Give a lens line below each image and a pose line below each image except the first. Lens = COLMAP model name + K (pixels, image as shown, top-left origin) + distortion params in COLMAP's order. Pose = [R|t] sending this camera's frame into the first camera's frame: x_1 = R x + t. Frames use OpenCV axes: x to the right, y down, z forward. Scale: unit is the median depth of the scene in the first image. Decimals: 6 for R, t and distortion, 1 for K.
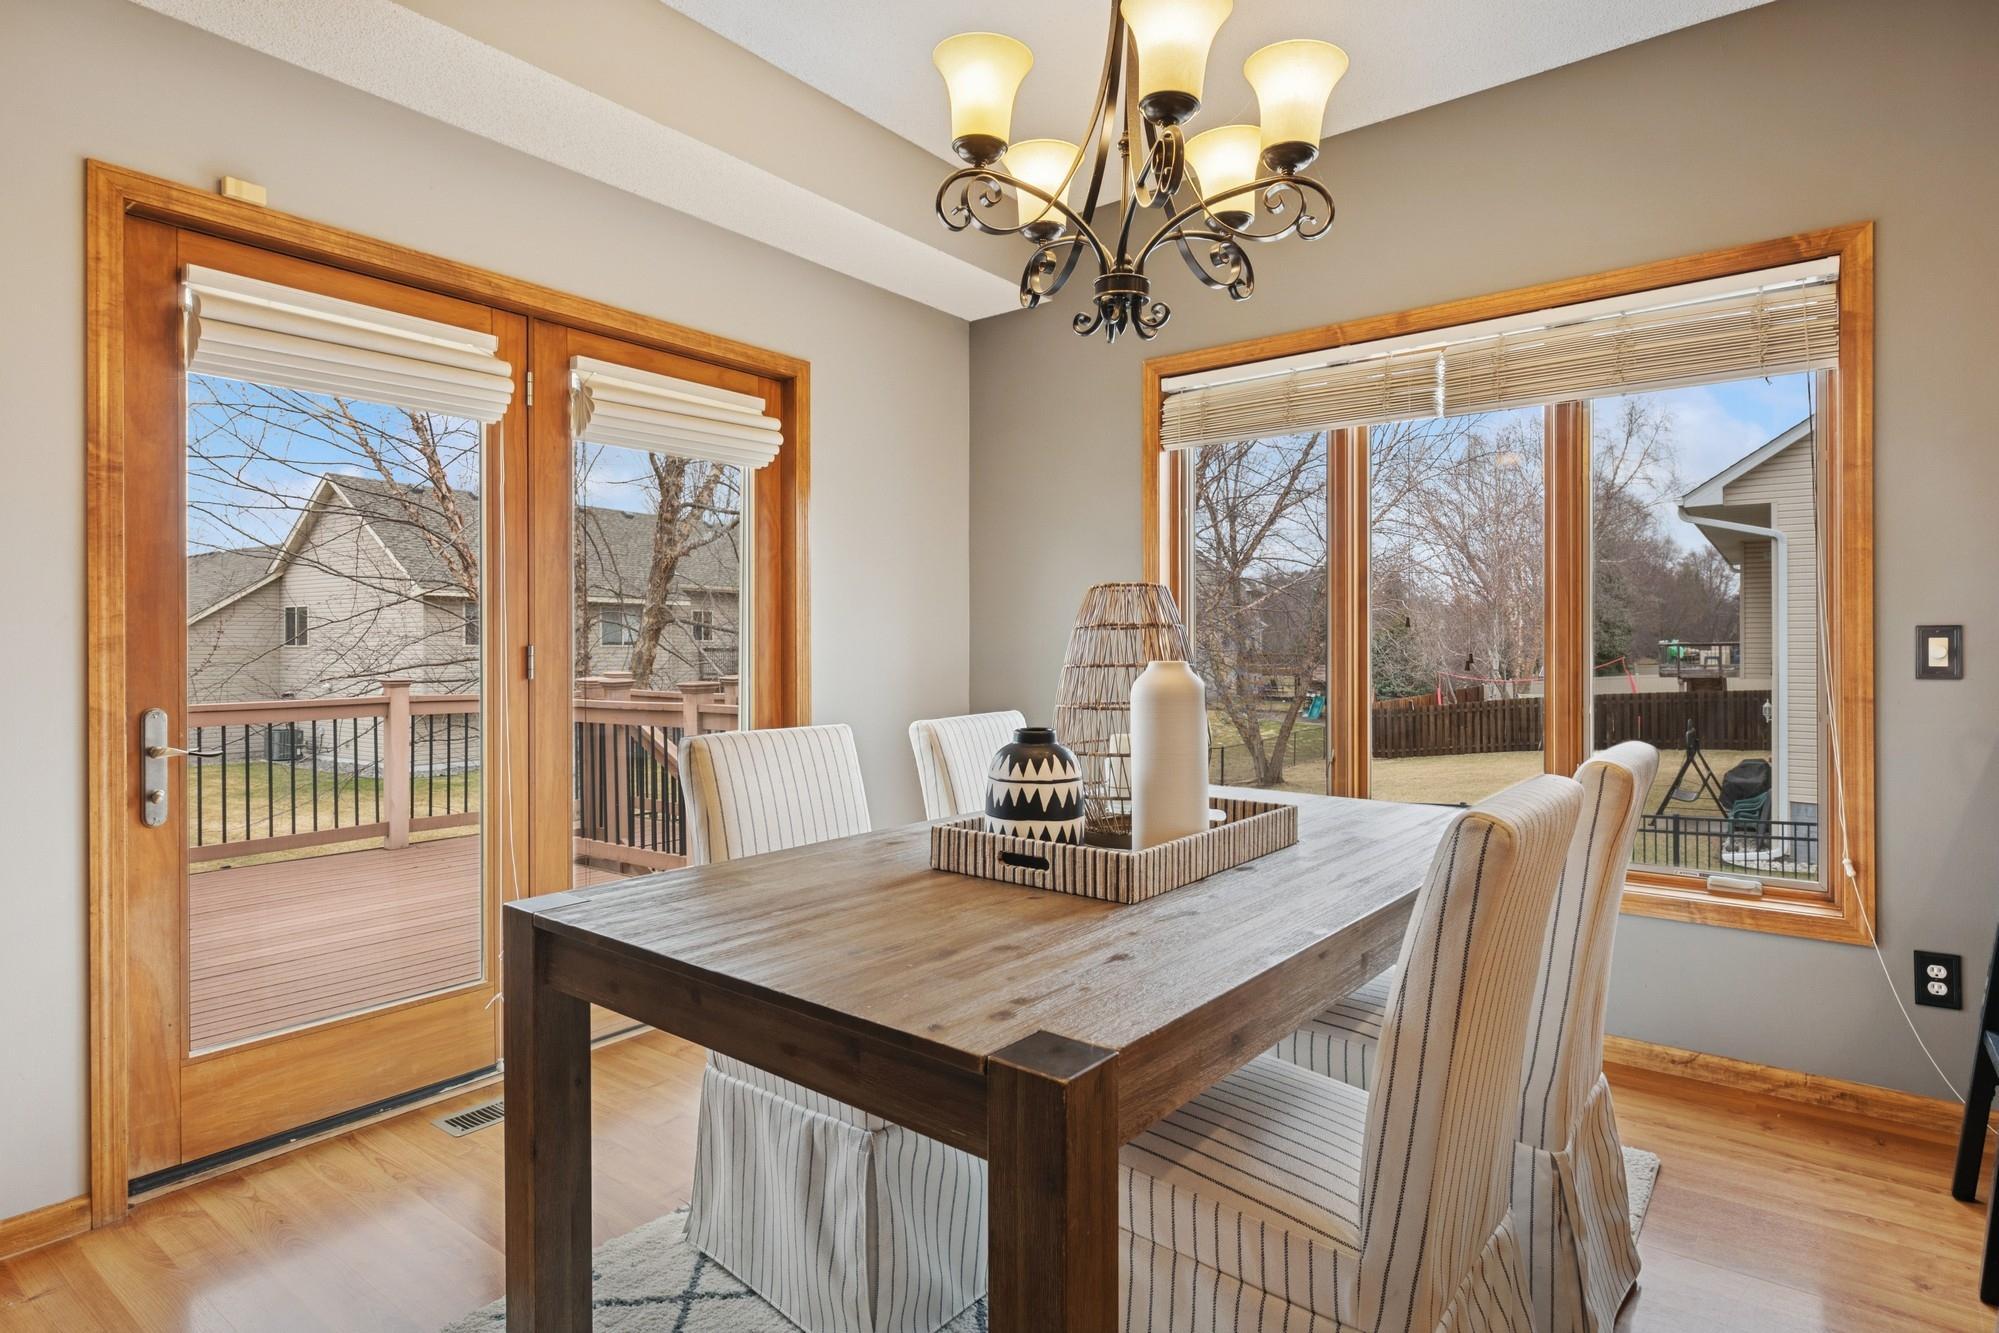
lens RADIAL K [[1043.9, 0, 997.1], [0, 1043.9, 637.0], [0, 0, 1]] dist [0.000622, -0.001502]
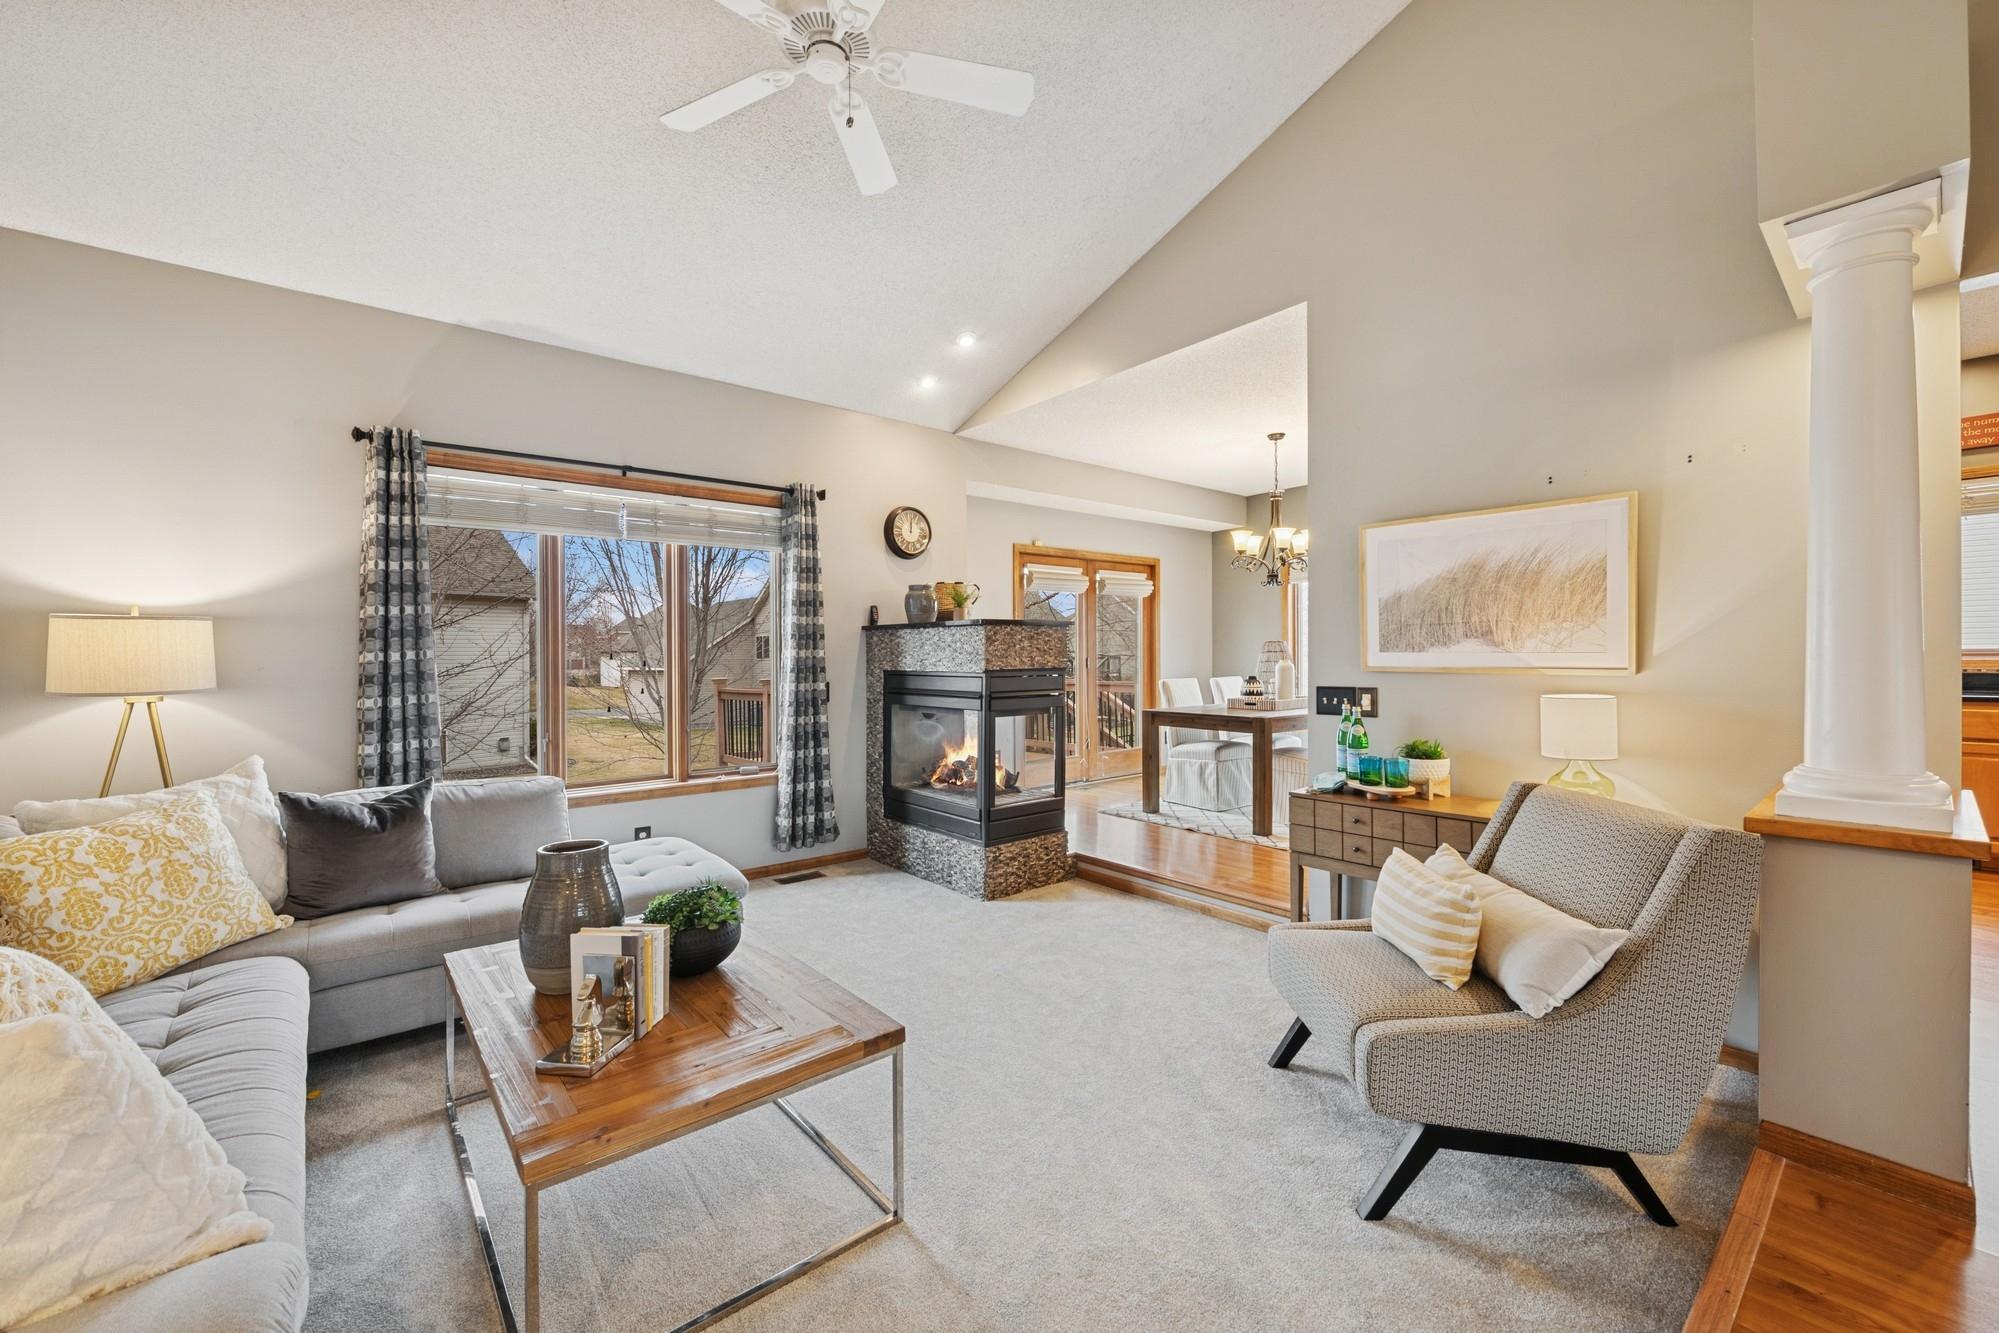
lens RADIAL K [[808.3, 0, 997.6], [0, 808.3, 659.0], [0, 0, 1]] dist [-0.002073, -0.000929]
pose [[0.976640, -0.007746, -0.214740, -0.256554], [0.010001, 0.999906, 0.009417, -0.023965], [0.214647, -0.011345, 0.976626, -2.345675]]
